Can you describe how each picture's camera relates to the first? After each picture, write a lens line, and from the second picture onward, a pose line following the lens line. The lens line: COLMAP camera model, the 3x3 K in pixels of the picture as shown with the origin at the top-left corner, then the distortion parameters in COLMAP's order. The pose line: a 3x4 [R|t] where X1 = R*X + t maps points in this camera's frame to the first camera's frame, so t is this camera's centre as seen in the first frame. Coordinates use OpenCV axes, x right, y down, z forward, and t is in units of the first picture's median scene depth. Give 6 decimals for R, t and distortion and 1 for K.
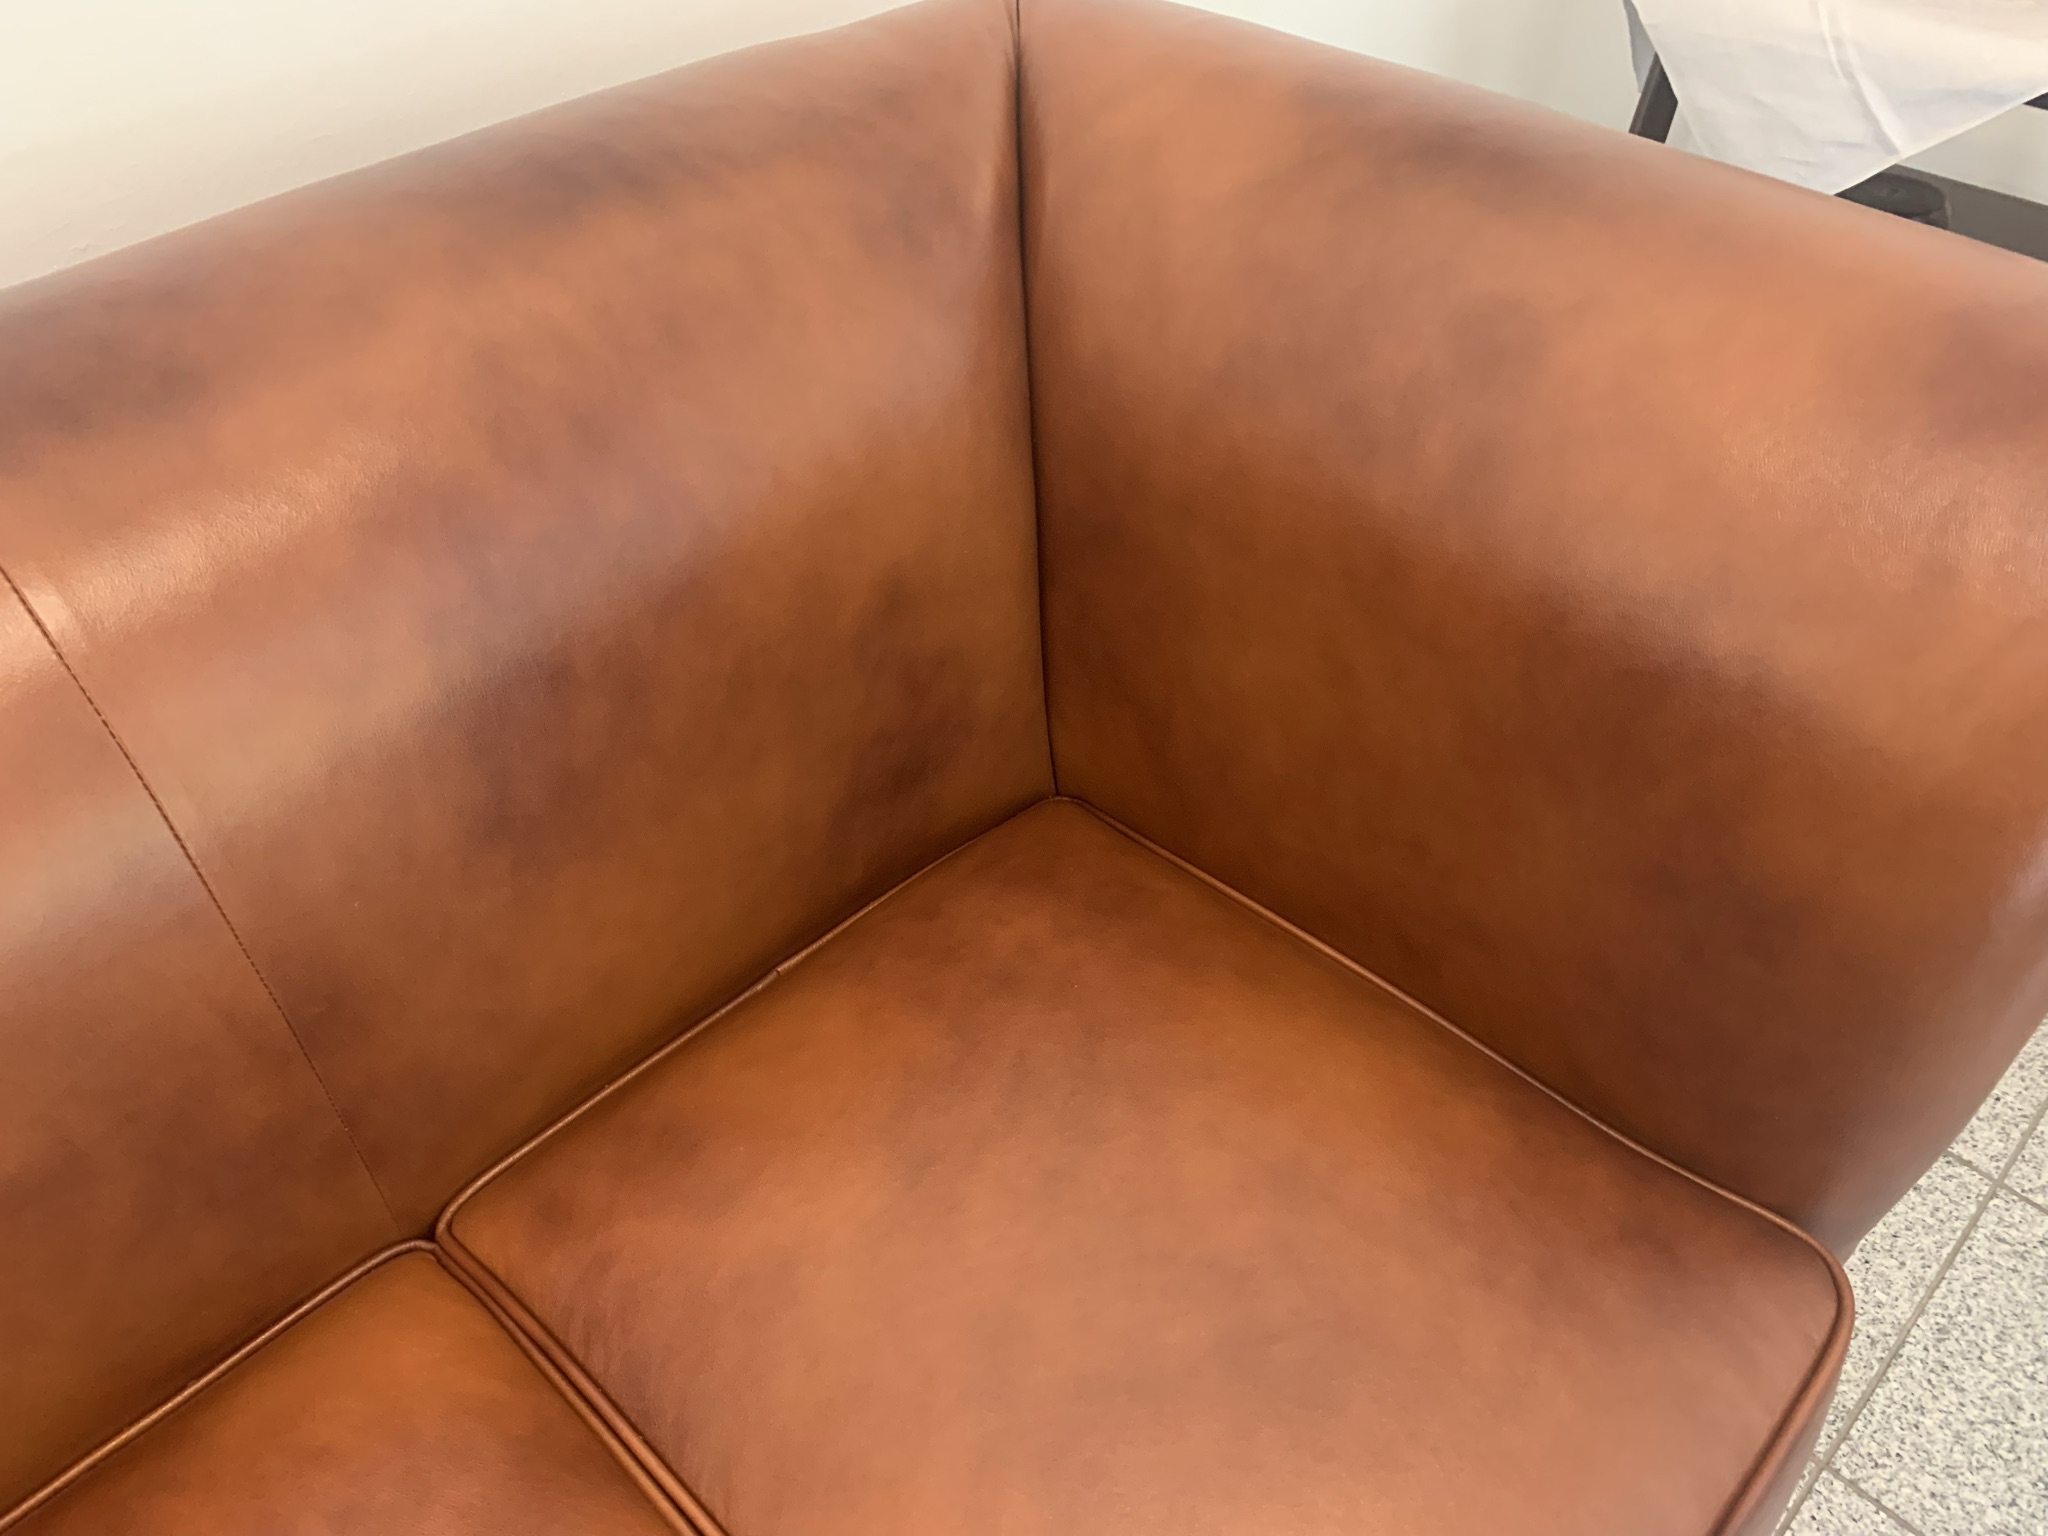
lens RADIAL K [[1577.0, 0, 1010.4], [0, 1577.0, 783.5], [0, 0, 1]] dist [0.024512, -0.017267]
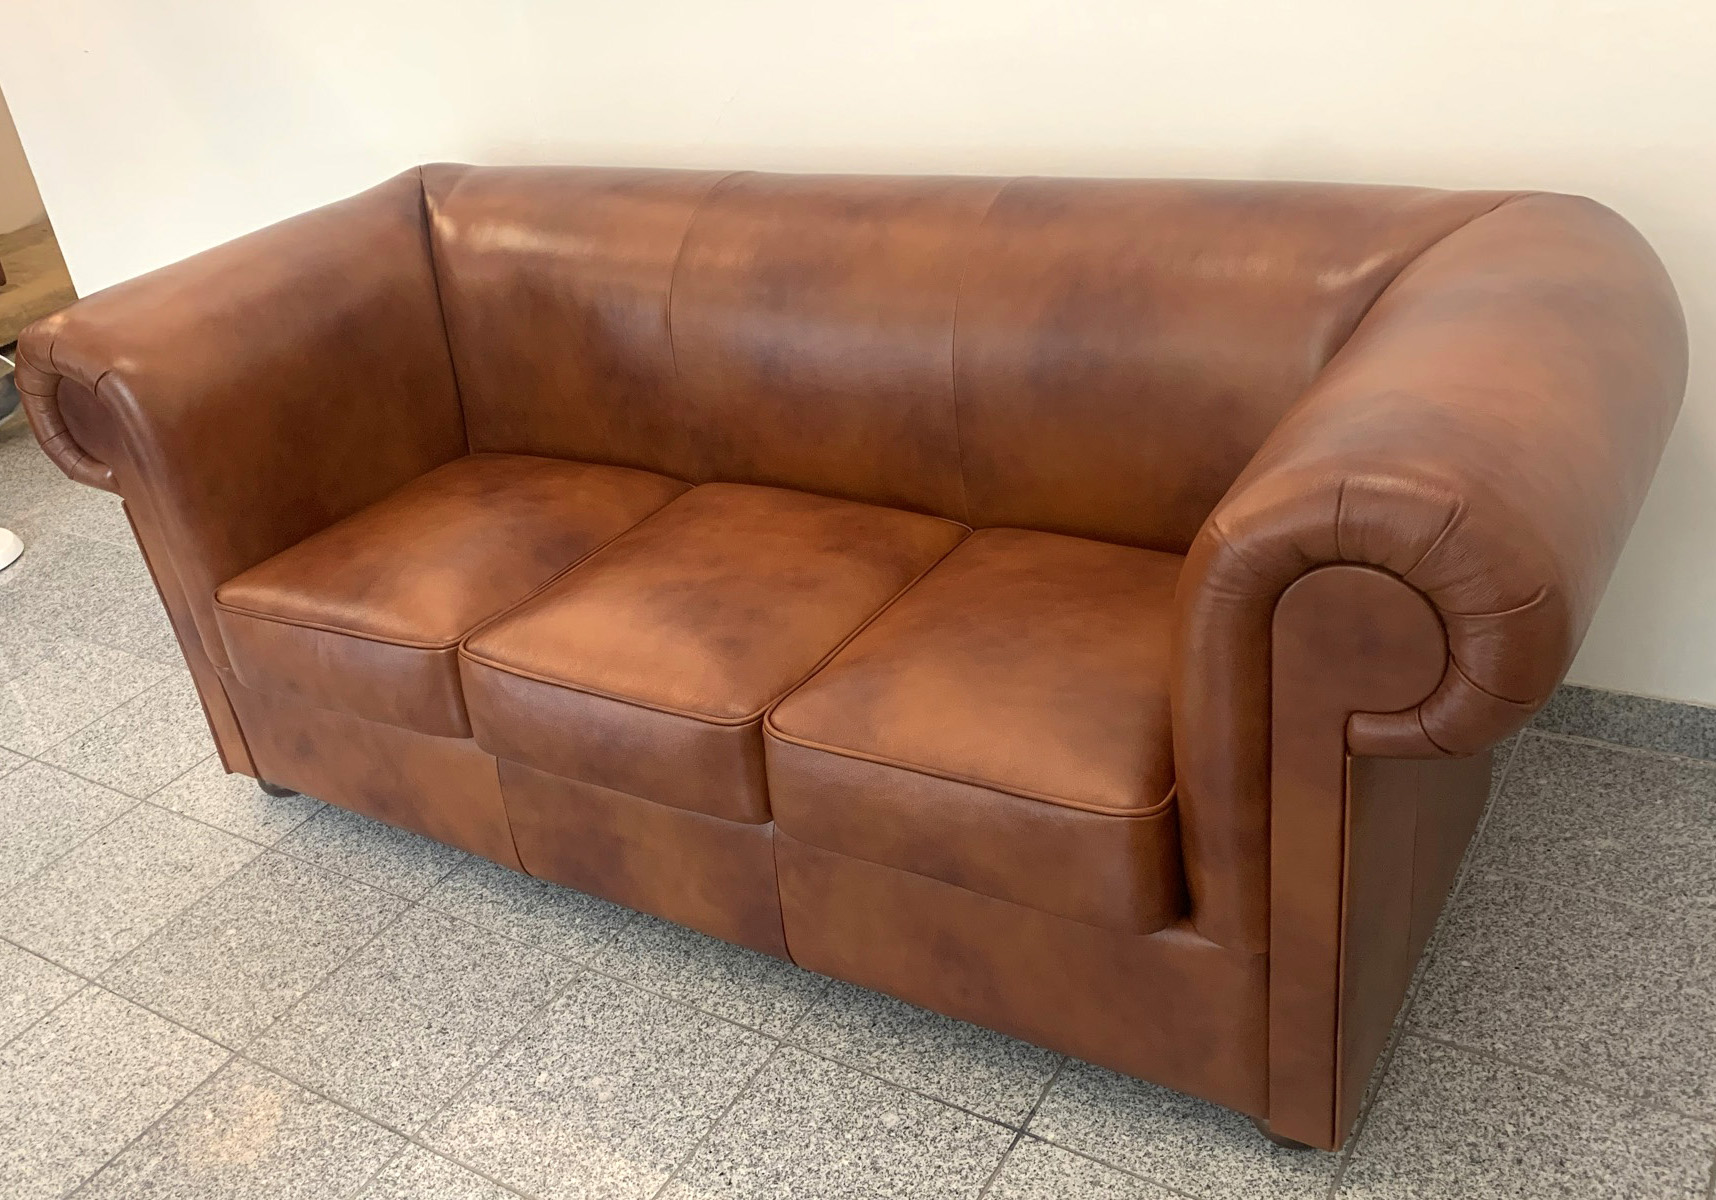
lens RADIAL K [[1561.9, 0, 823.7], [0, 1561.9, 590.8], [0, 0, 1]] dist [0.033721, -0.070585]
pose [[0.199907, 0.441998, -0.874457, 1.320131], [-0.585894, 0.769260, 0.254886, -0.105484], [0.785344, 0.461385, 0.412745, -0.157840]]
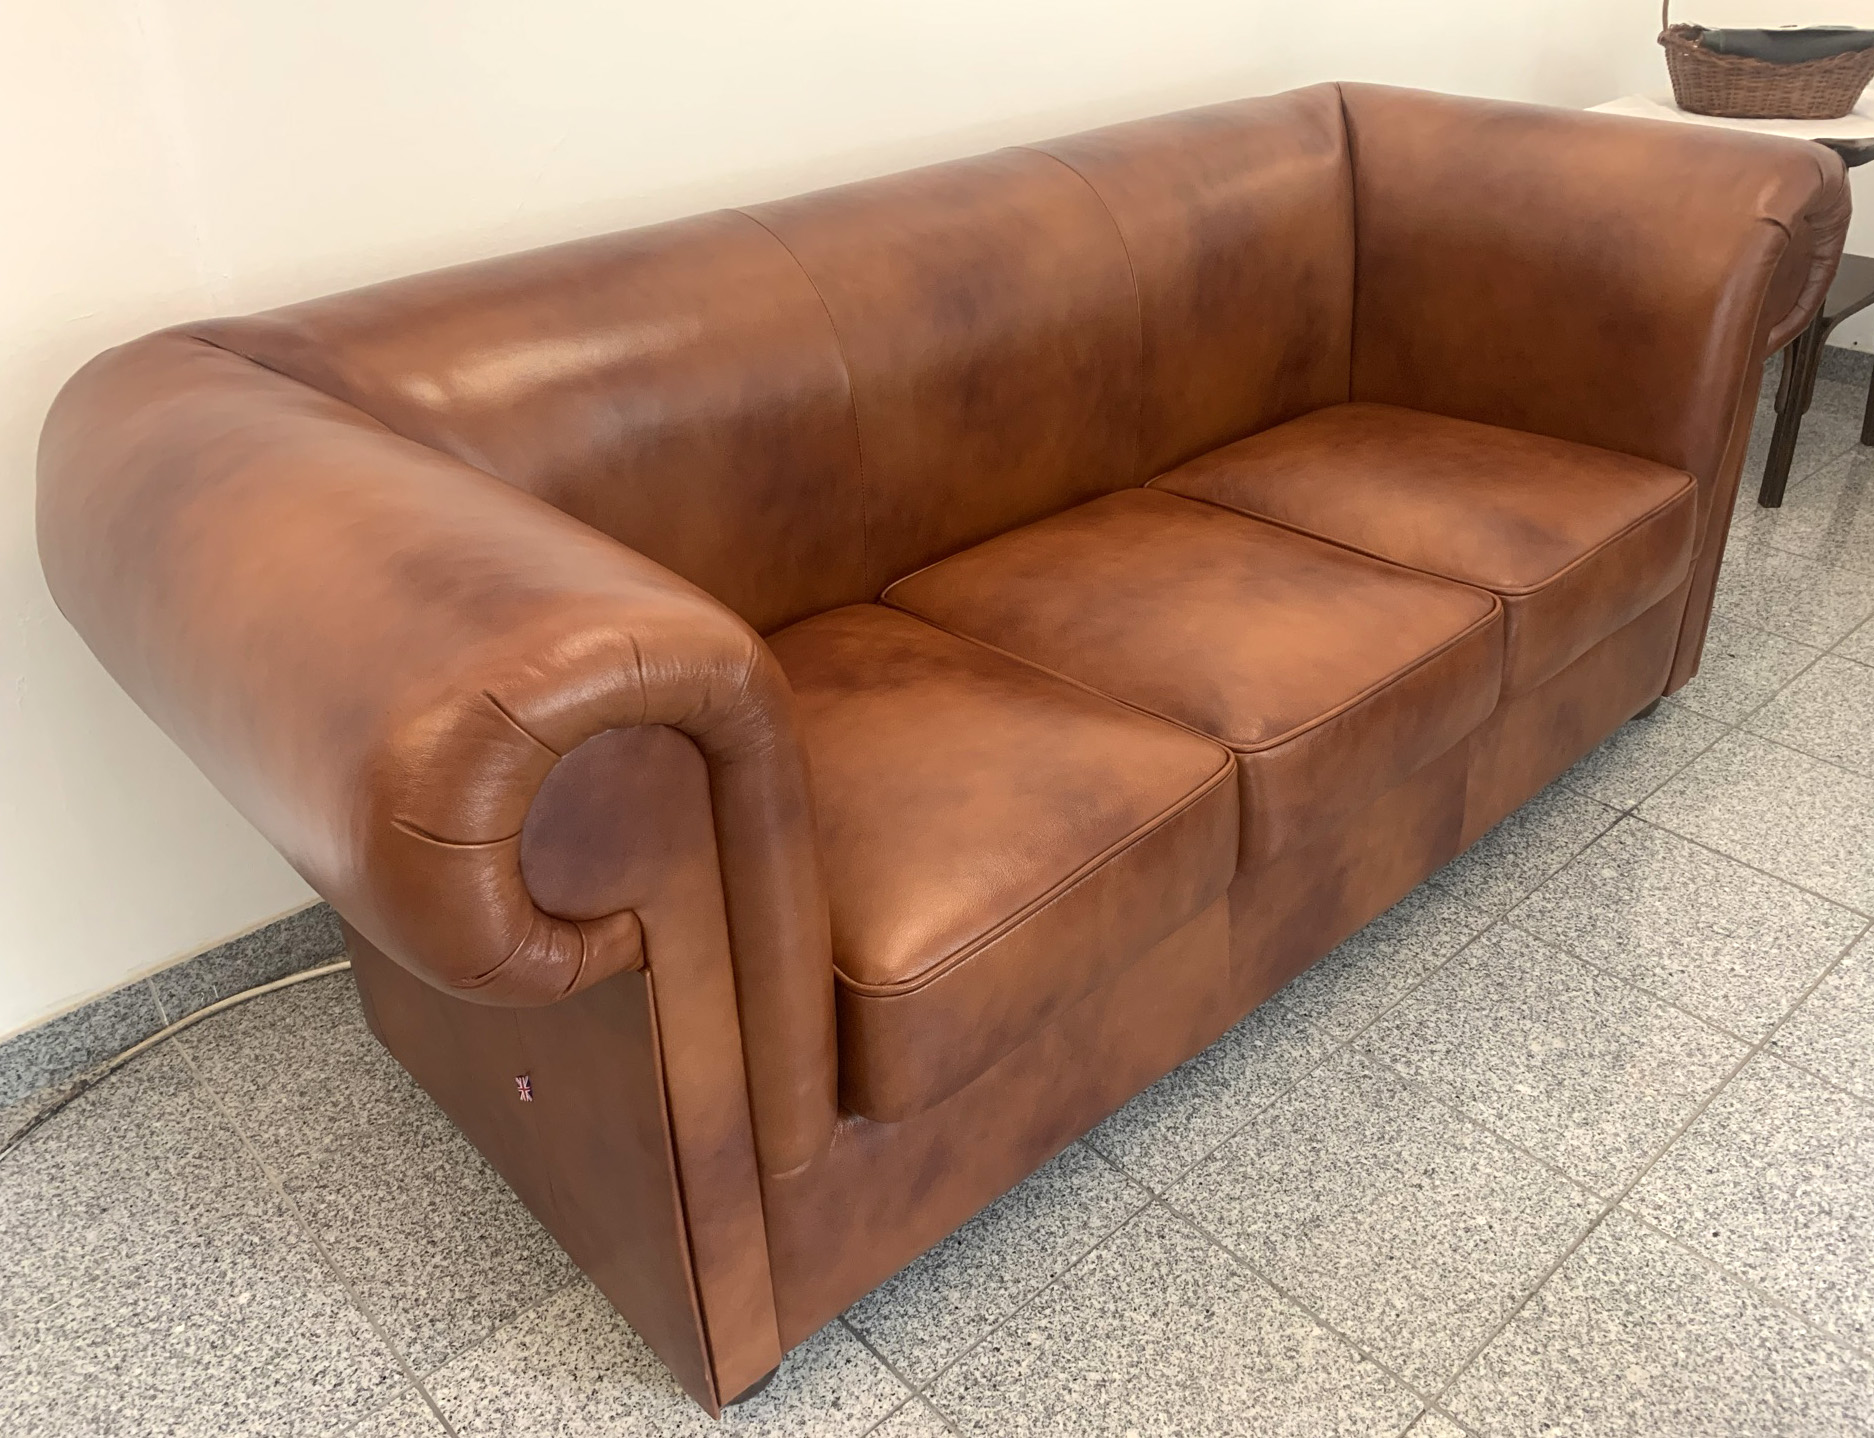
lens RADIAL K [[1562.8, 0, 950.9], [0, 1562.8, 685.2], [0, 0, 1]] dist [-0.004777, 0.009472]
pose [[0.997765, 0.004893, -0.066645, -0.353048], [-0.021396, 0.968206, -0.249239, 0.867814], [0.063307, 0.250108, 0.966146, -0.994914]]
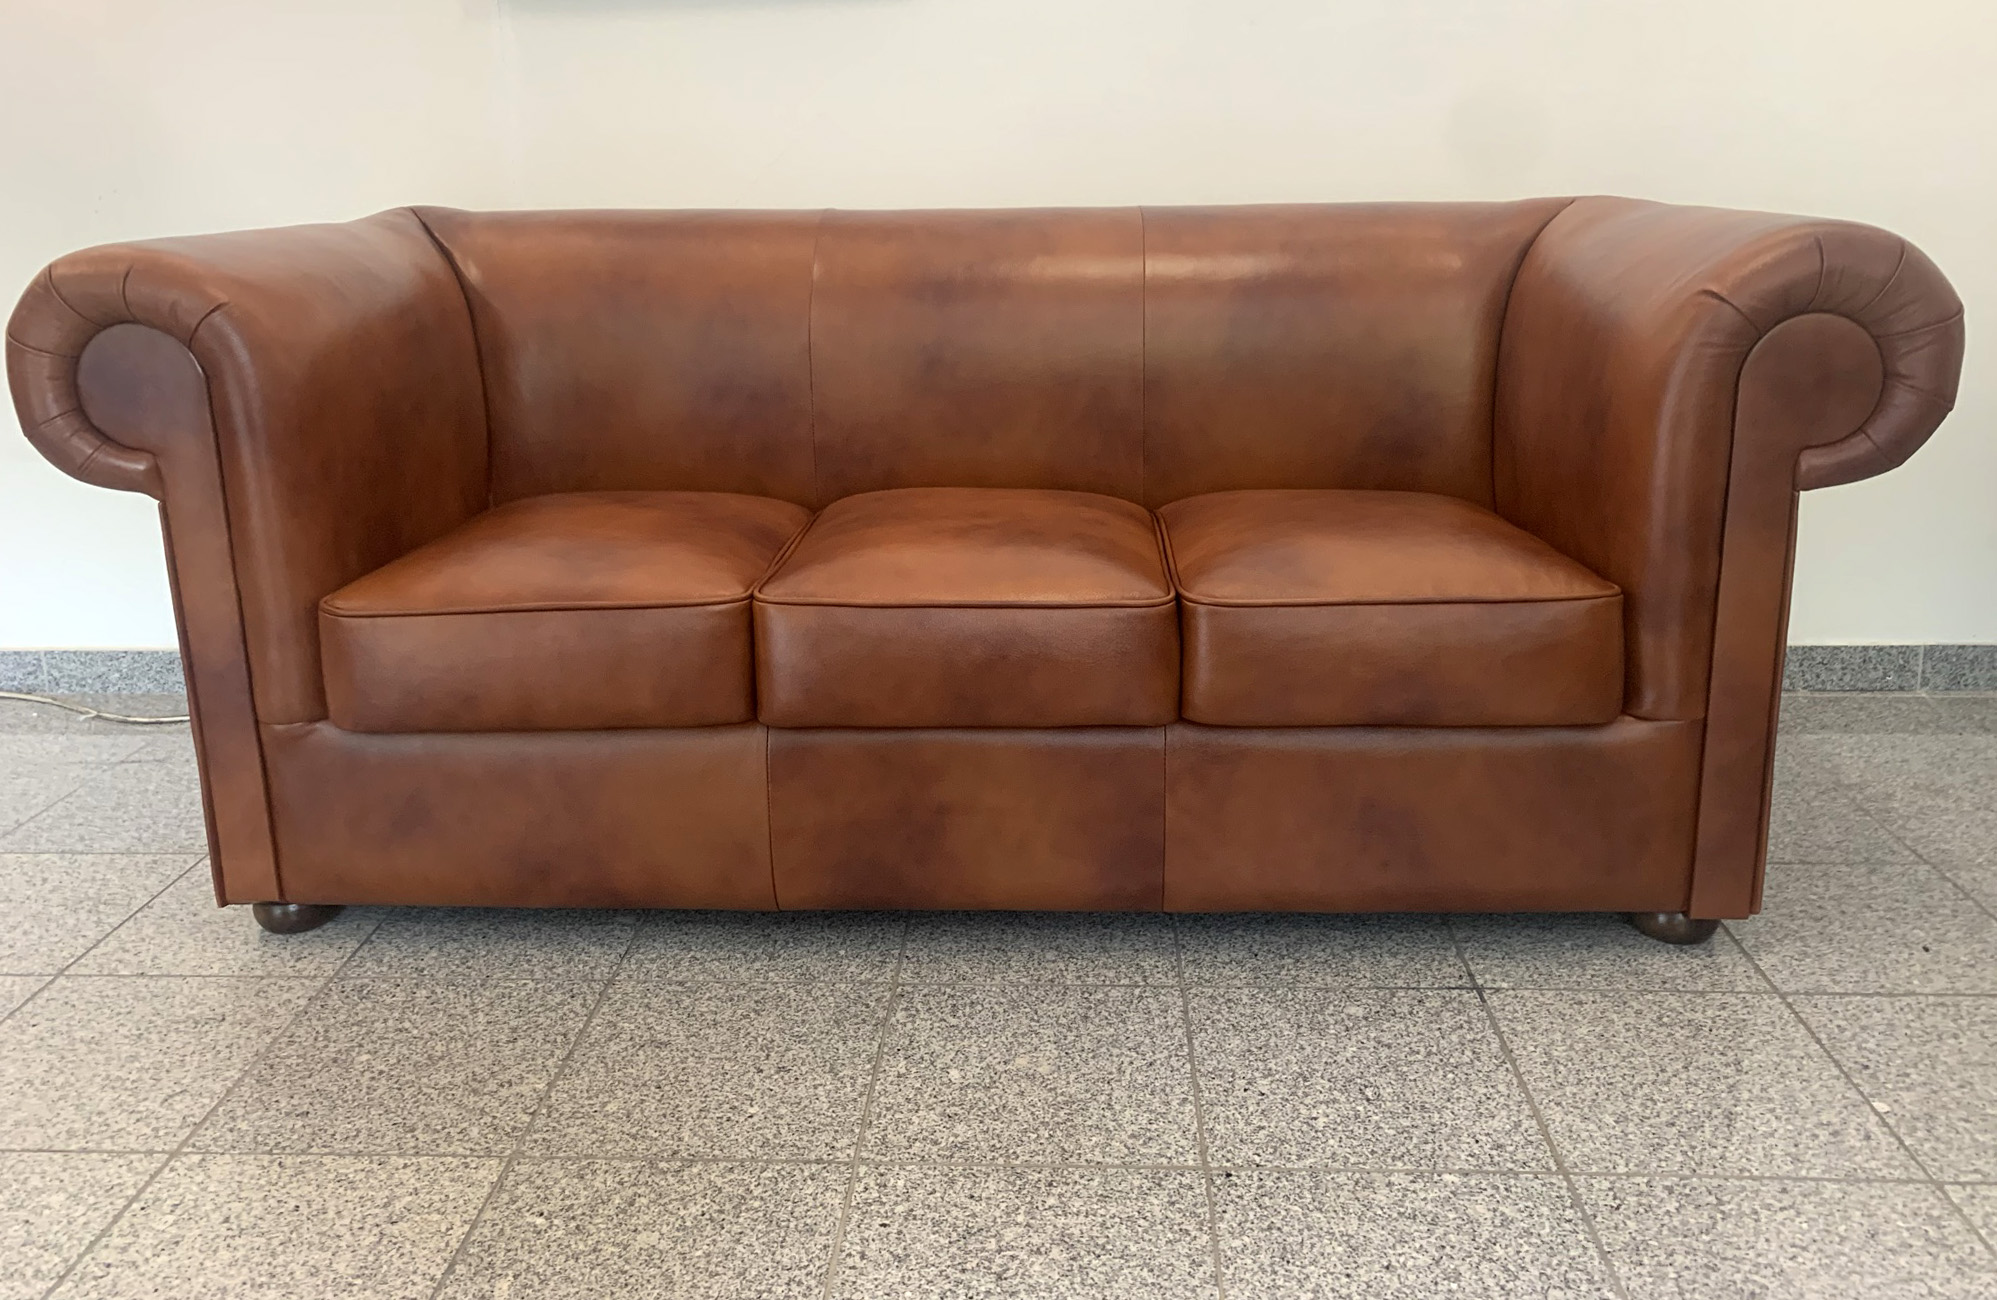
lens RADIAL K [[1569.7, 0, 1006.8], [0, 1569.7, 527.2], [0, 0, 1]] dist [0.002310, 0.005521]
pose [[0.663414, 0.162808, -0.730325, 1.003916], [-0.513309, 0.809184, -0.285894, 0.840668], [0.544422, 0.564549, 0.620395, -0.555388]]
